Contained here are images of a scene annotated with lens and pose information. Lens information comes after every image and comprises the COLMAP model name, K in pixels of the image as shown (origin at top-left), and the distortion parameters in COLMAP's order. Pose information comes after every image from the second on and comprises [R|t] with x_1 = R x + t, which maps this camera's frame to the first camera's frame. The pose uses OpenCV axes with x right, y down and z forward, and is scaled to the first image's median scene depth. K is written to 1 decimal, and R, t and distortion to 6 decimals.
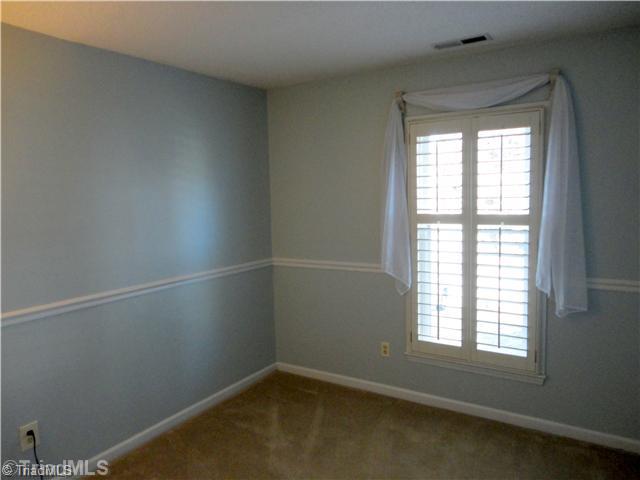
lens RADIAL K [[470.2, 0, 319.5], [0, 470.2, 236.8], [0, 0, 1]] dist [0.018169, -0.000122]
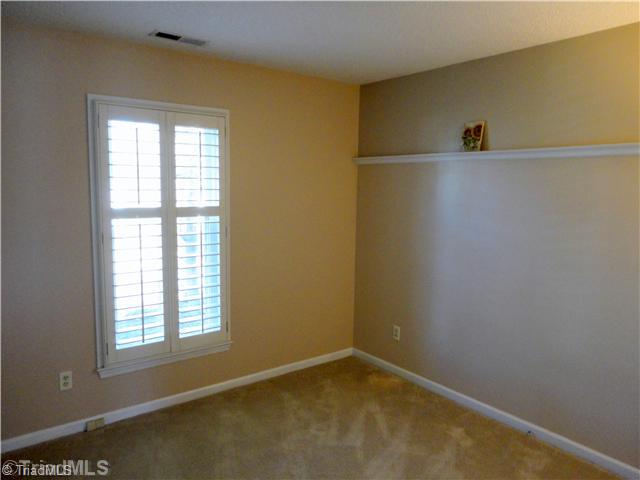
lens RADIAL K [[470.2, 0, 319.5], [0, 470.2, 236.8], [0, 0, 1]] dist [0.018169, -0.000122]
pose [[0.307653, -0.079574, 0.948165, -0.529787], [0.068137, 0.995781, 0.061461, -0.024599], [-0.949056, 0.045697, 0.311777, 0.382566]]
